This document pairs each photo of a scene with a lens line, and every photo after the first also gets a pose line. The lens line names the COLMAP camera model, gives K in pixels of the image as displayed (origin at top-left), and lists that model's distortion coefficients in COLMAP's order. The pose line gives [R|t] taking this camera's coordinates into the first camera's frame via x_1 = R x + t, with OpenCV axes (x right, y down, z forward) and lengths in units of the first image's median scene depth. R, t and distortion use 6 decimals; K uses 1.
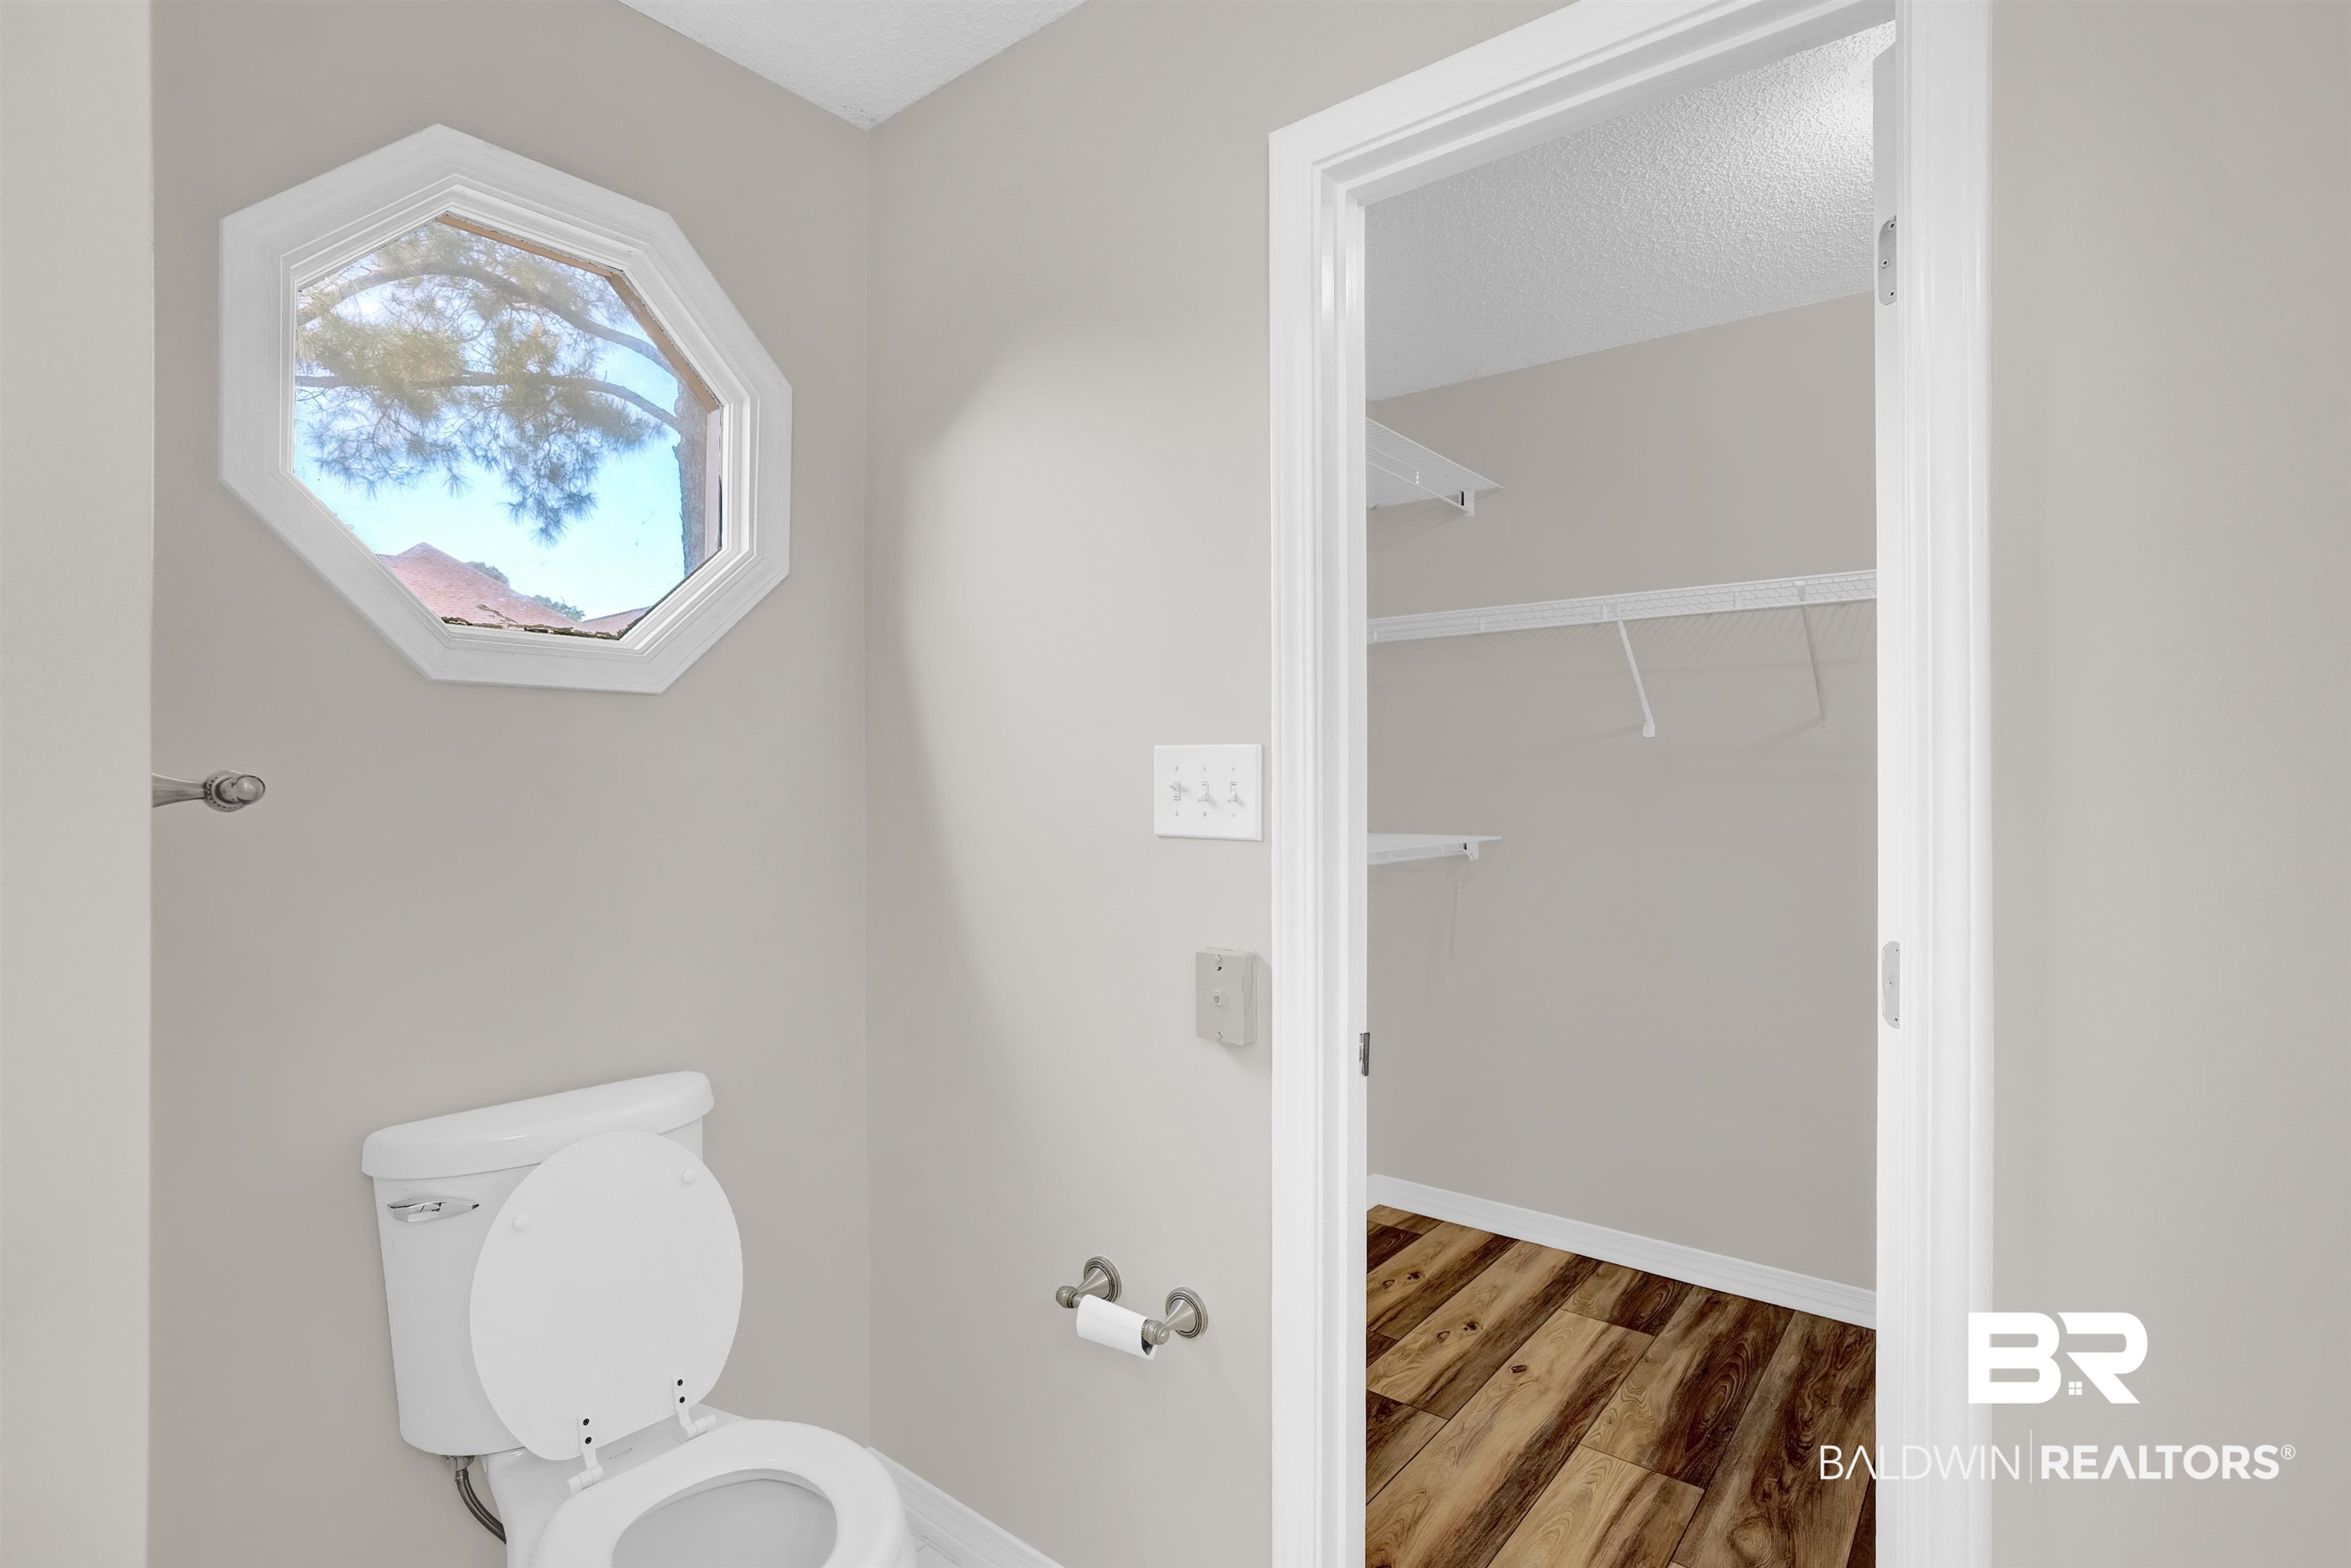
lens RADIAL K [[1104.2, 0, 1169.6], [0, 1104.2, 772.5], [0, 0, 1]] dist [-0.062866, 0.028991]
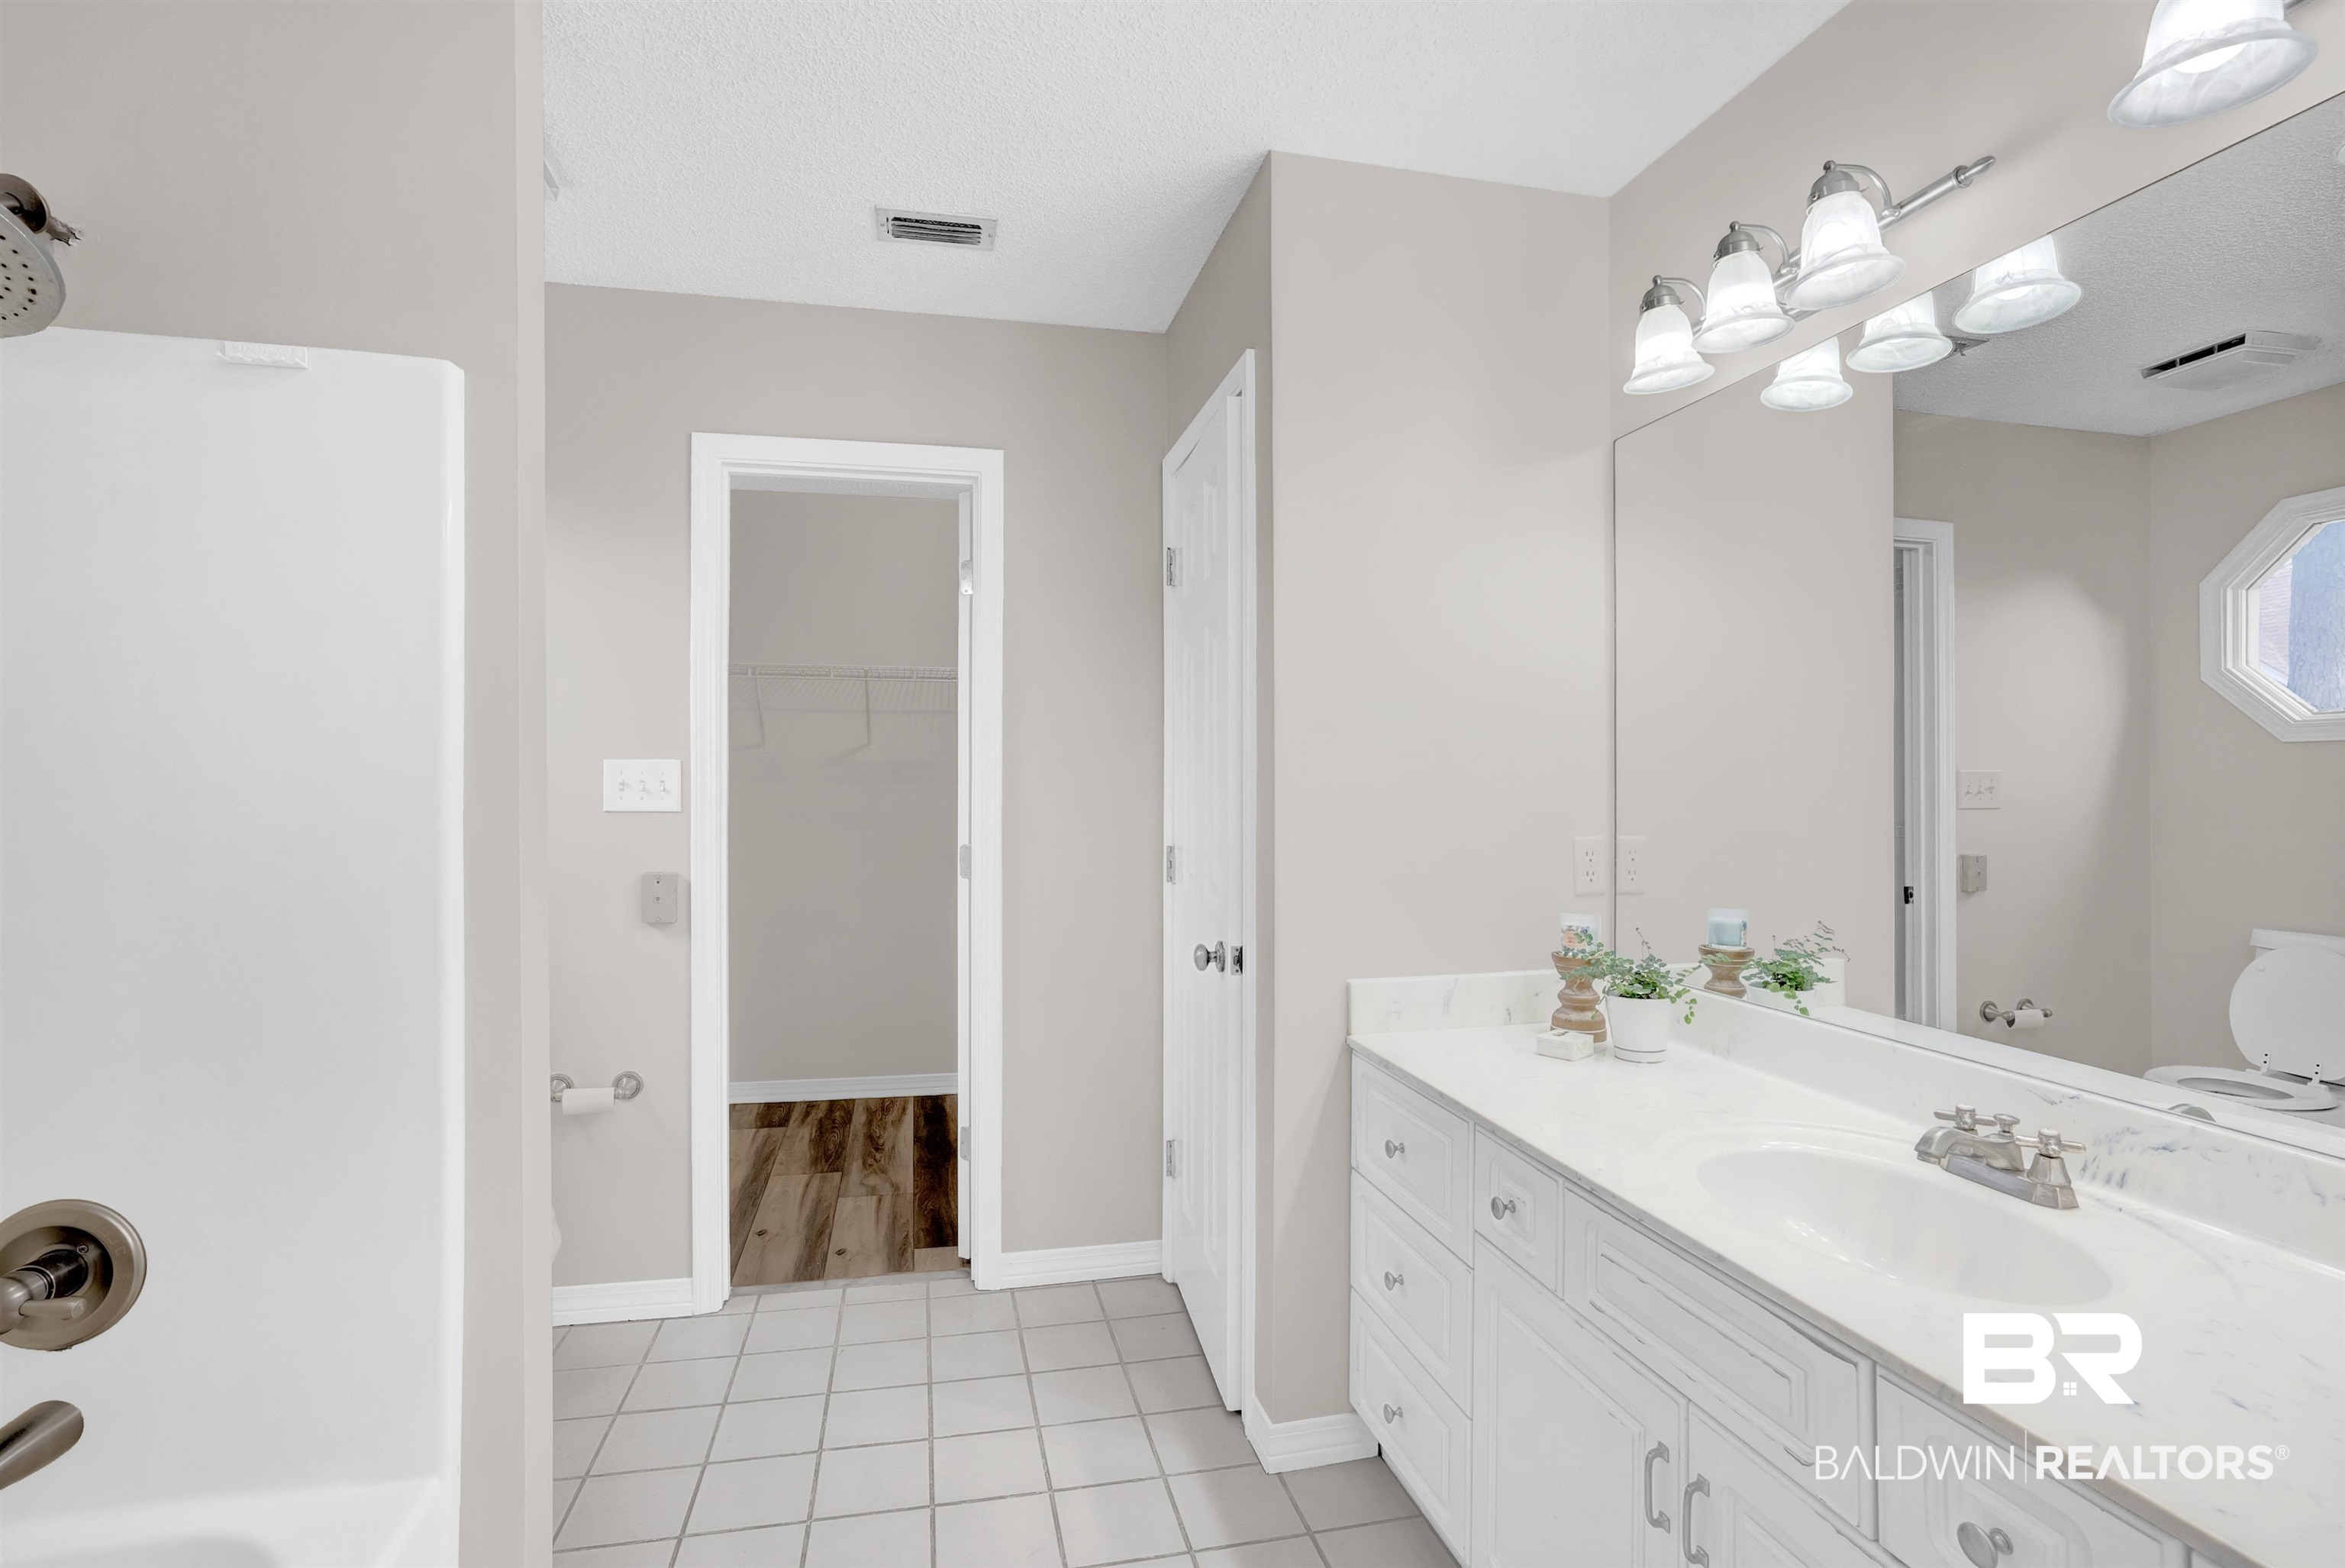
lens RADIAL K [[1174.3, 0, 1170.4], [0, 1174.3, 767.5], [0, 0, 1]] dist [-0.128106, 0.035713]
pose [[0.613880, 0.011708, 0.789313, -0.676231], [-0.008656, 0.999930, -0.008101, -0.003855], [-0.789352, -0.001859, 0.613938, -0.608880]]
